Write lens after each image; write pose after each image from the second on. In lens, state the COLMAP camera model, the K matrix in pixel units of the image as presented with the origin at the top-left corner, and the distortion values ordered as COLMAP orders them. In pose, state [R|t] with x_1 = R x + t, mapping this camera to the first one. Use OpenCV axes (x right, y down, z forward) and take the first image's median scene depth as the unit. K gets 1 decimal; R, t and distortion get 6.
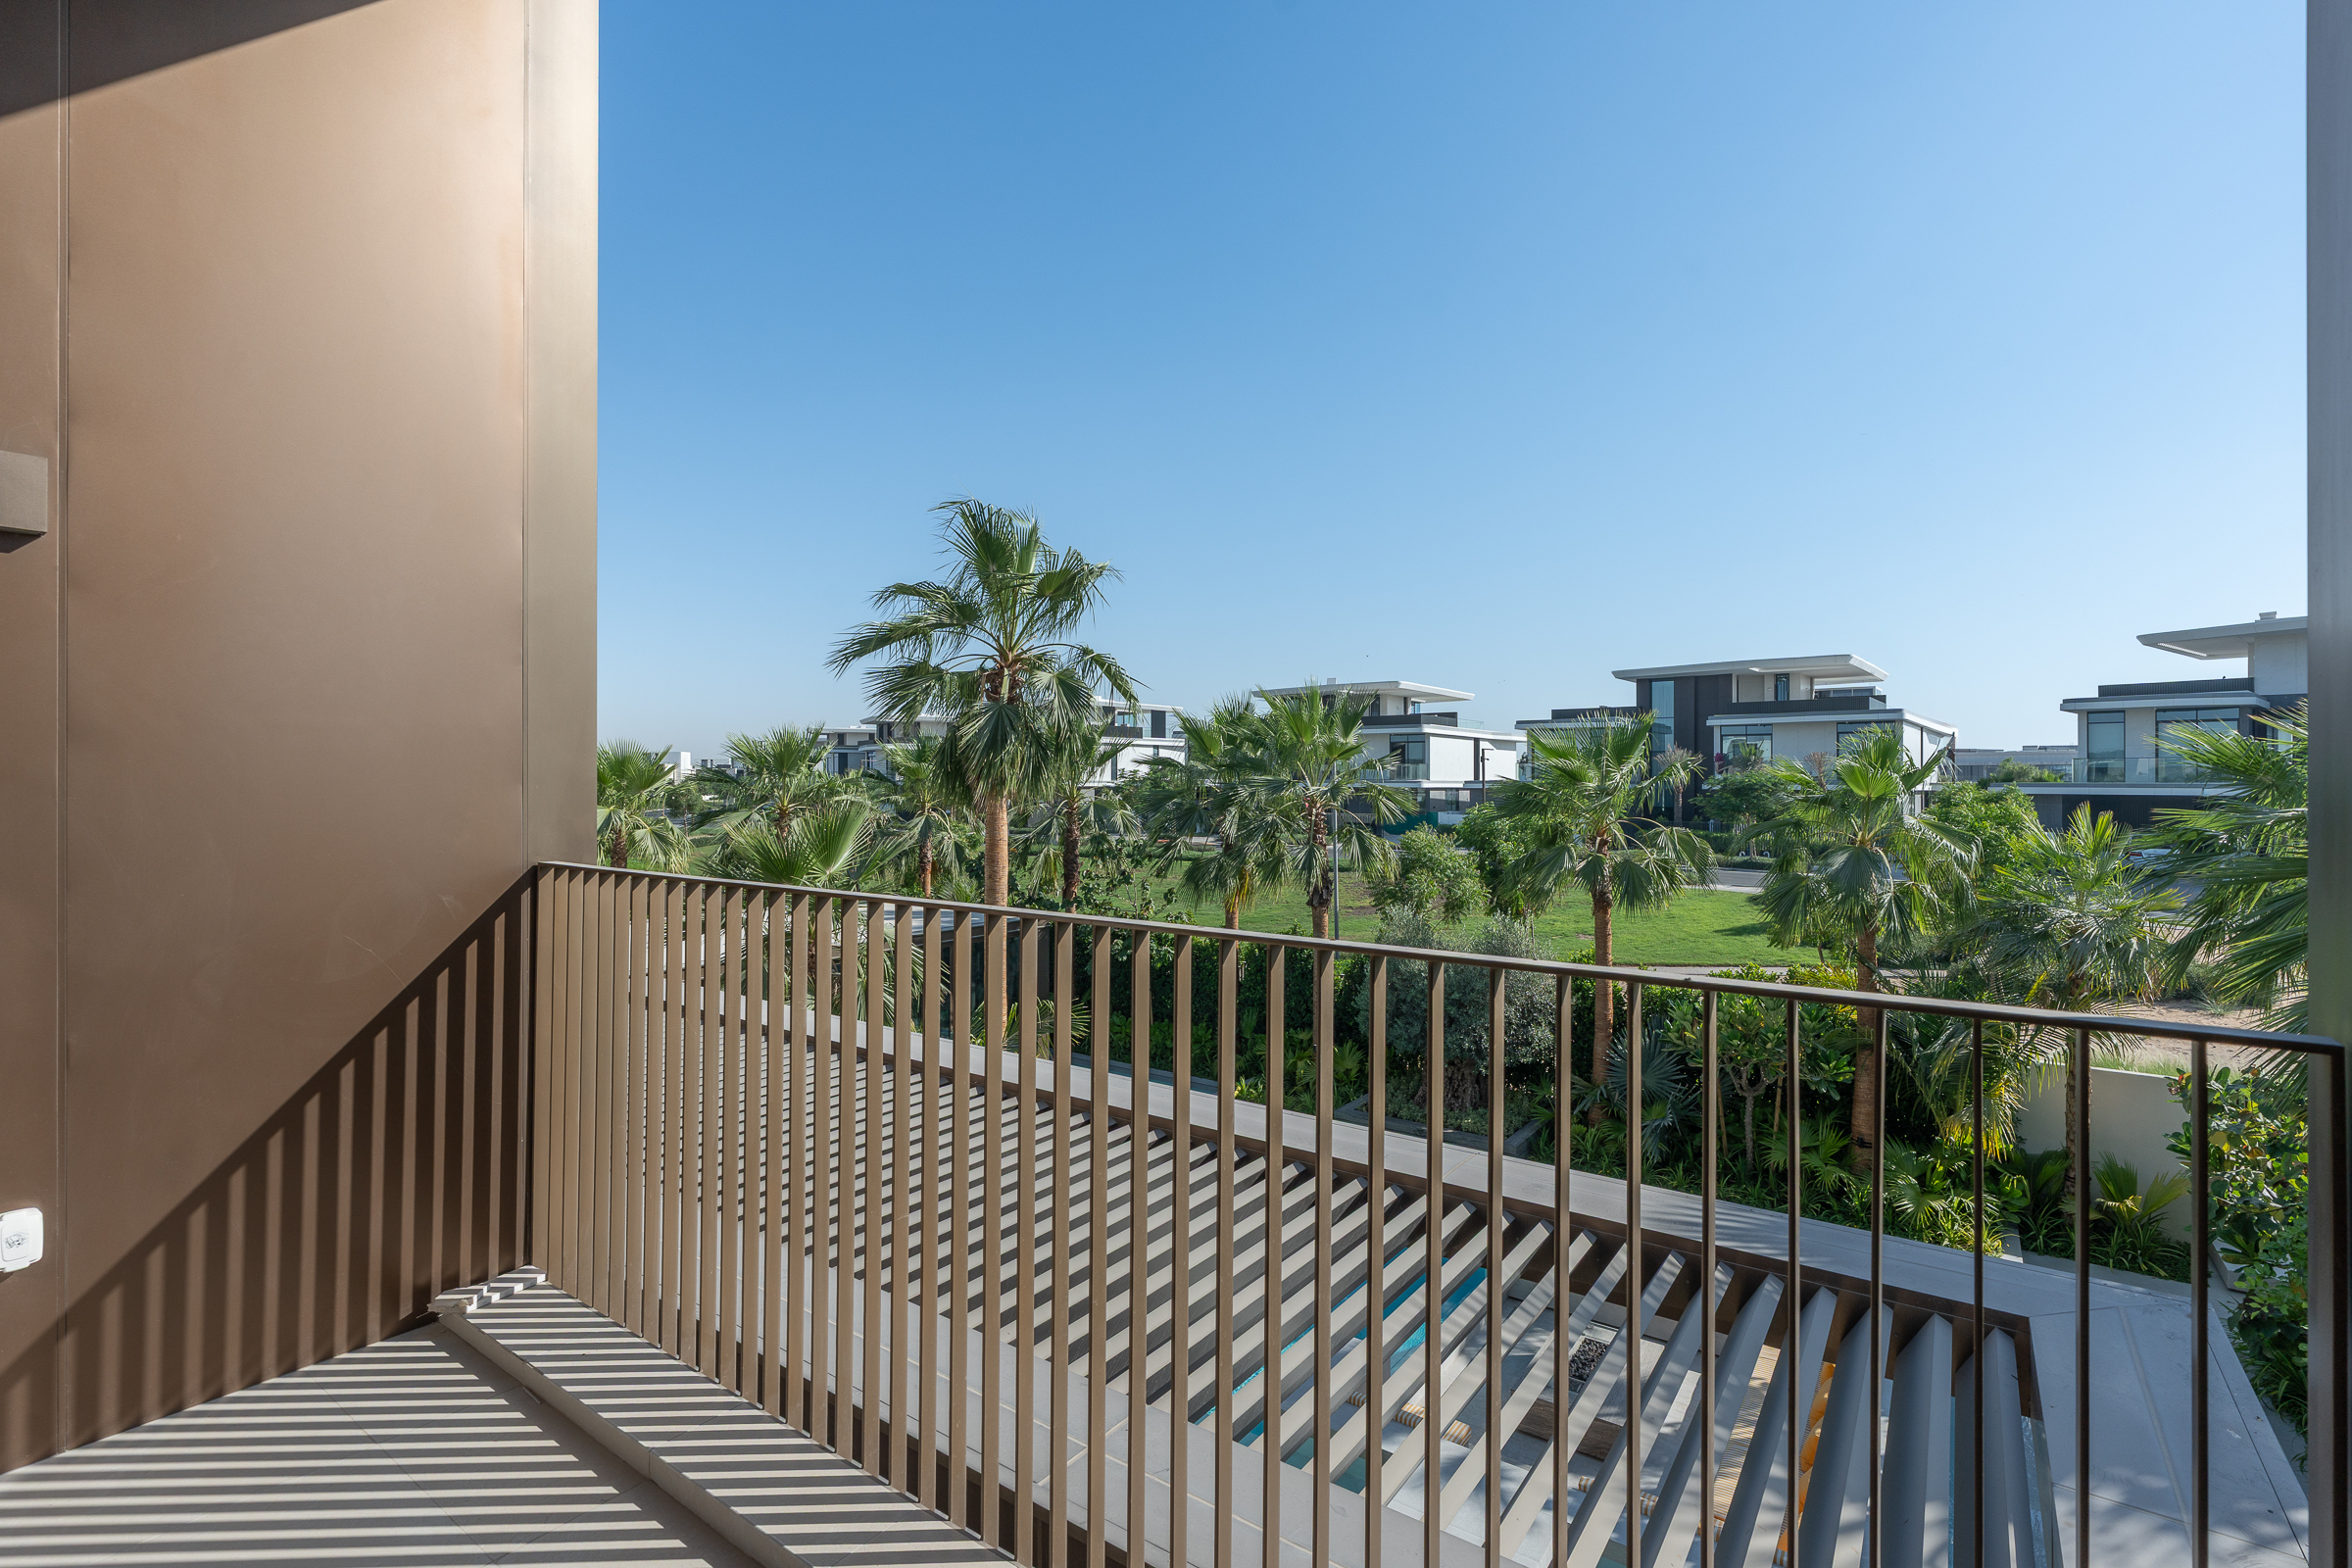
lens RADIAL K [[1060.9, 0, 1153.2], [0, 1060.9, 795.6], [0, 0, 1]] dist [-0.000386, -0.001137]
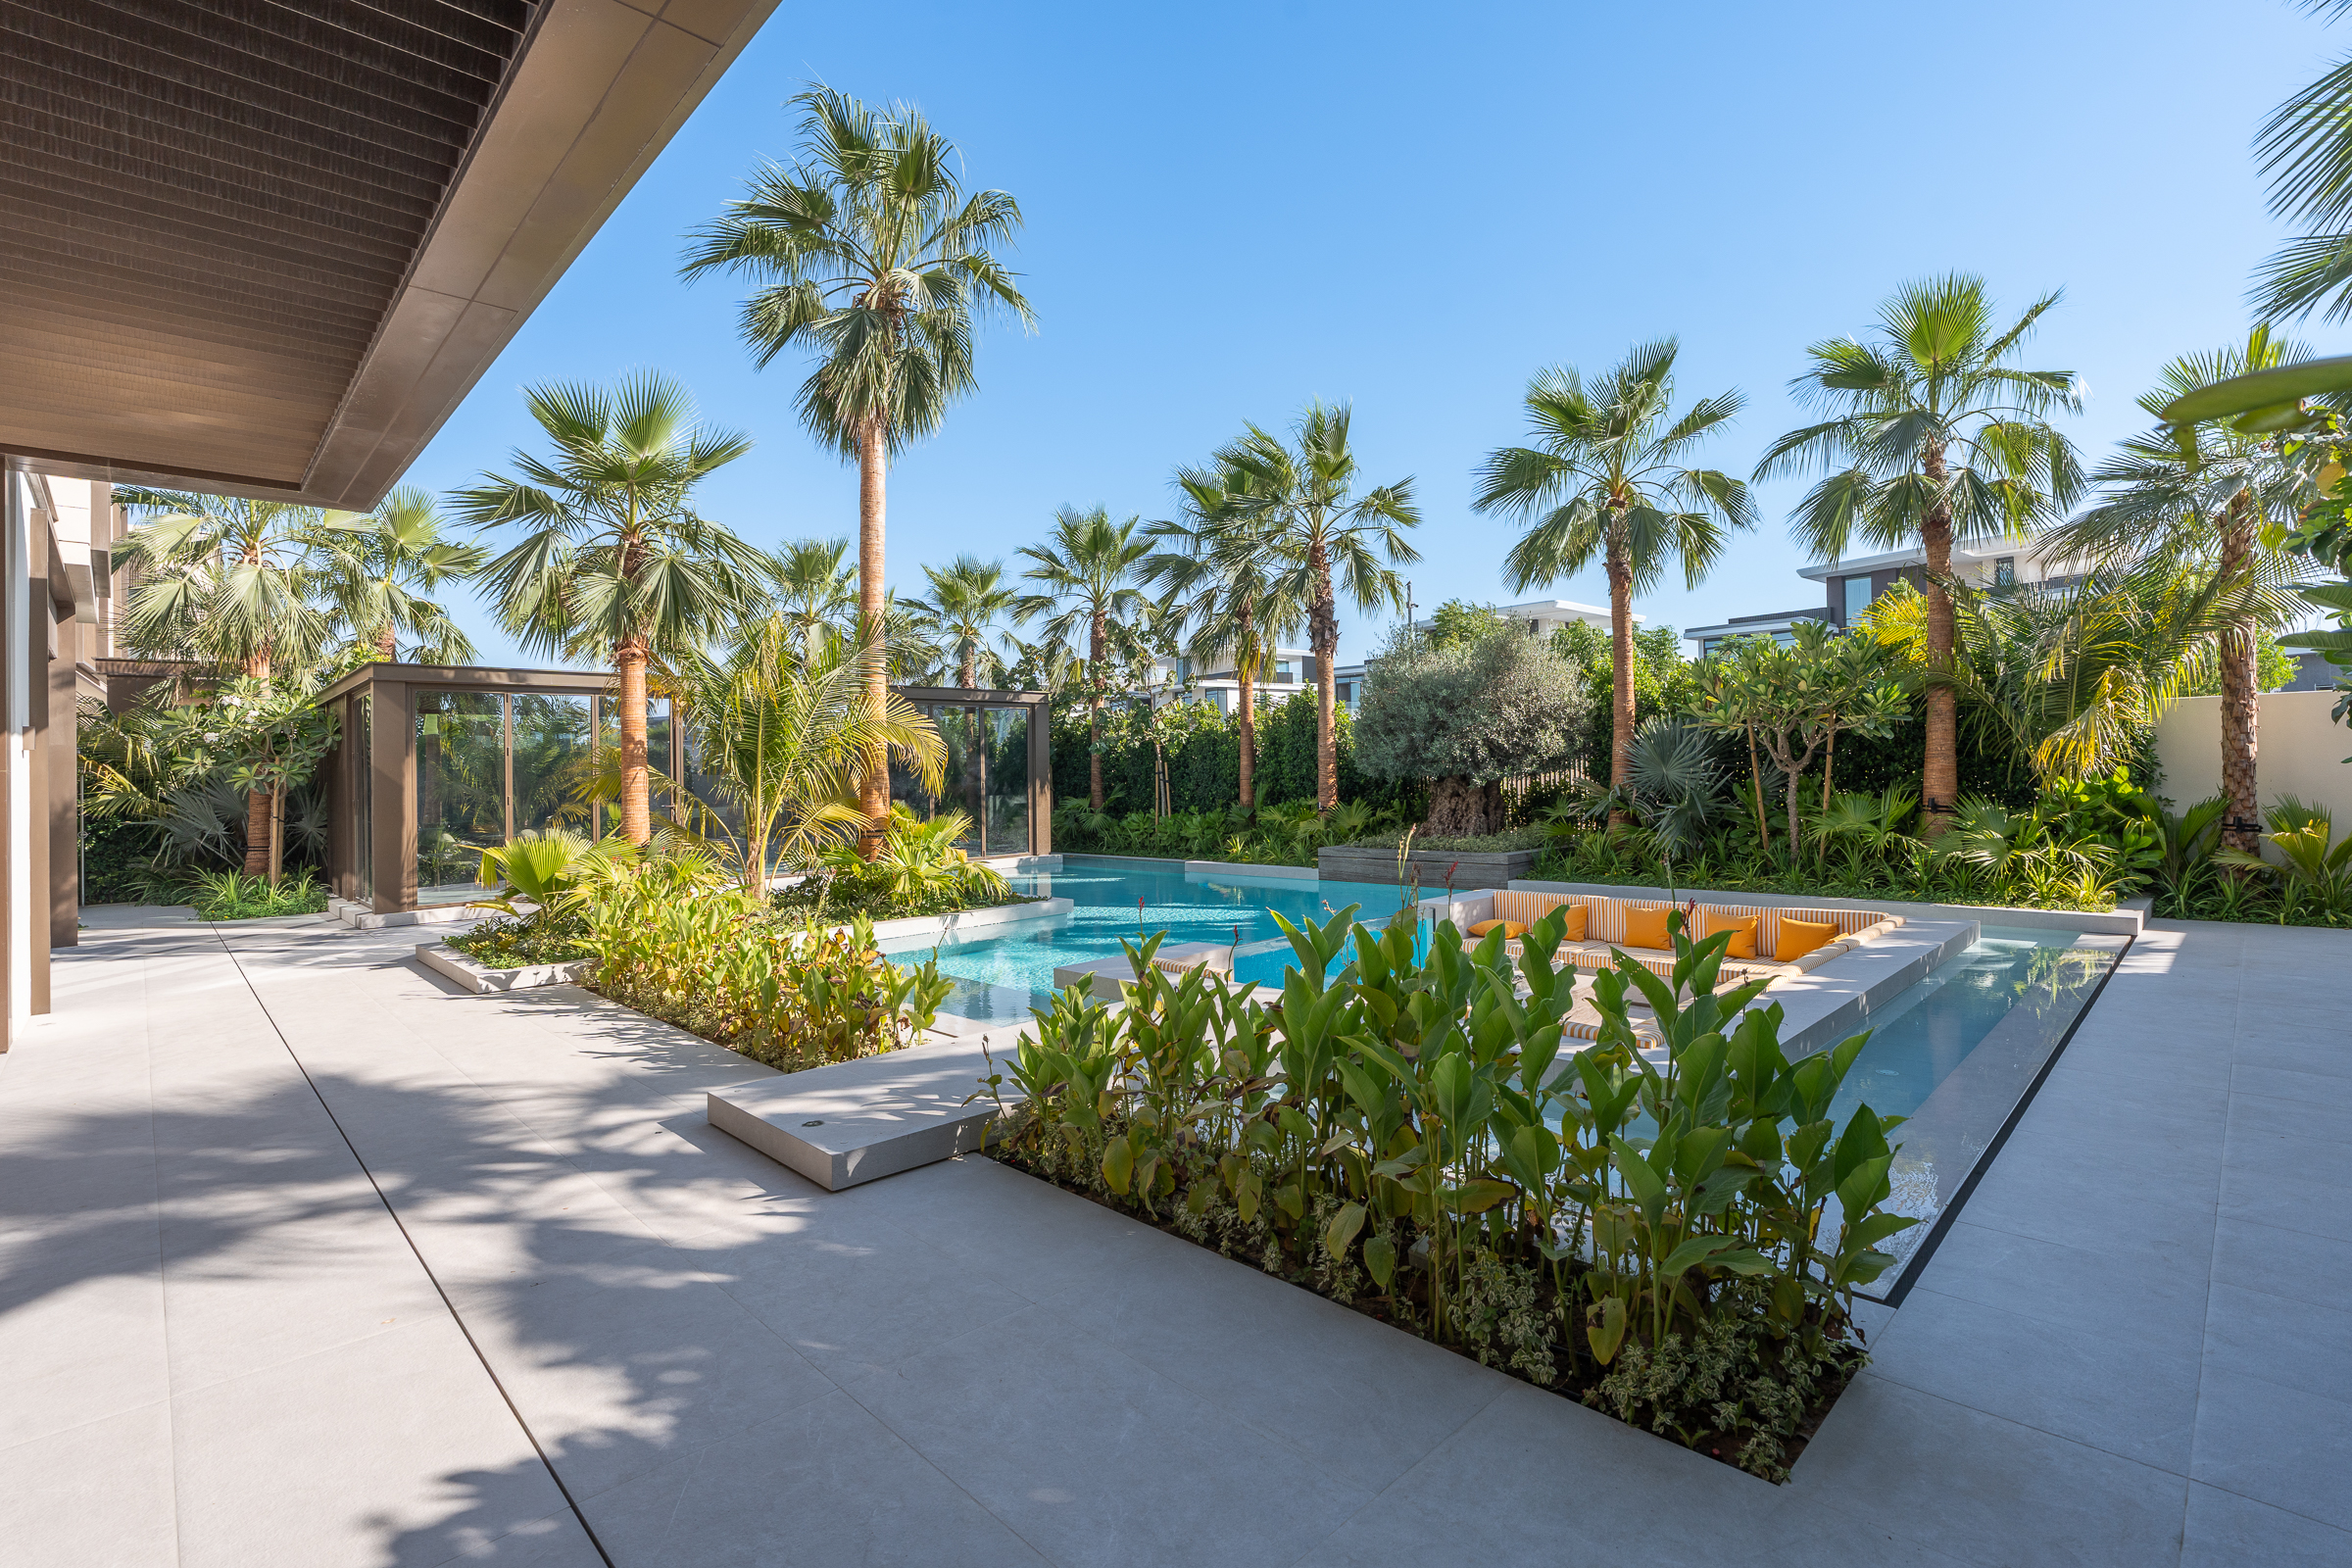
lens RADIAL K [[1060.9, 0, 1156.3], [0, 1060.9, 774.3], [0, 0, 1]] dist [-0.000386, -0.001137]
pose [[0.987319, -0.019661, -0.157526, 0.163980], [0.020216, 0.999794, 0.001927, 0.213156], [0.157455, -0.005087, 0.987513, 0.099192]]
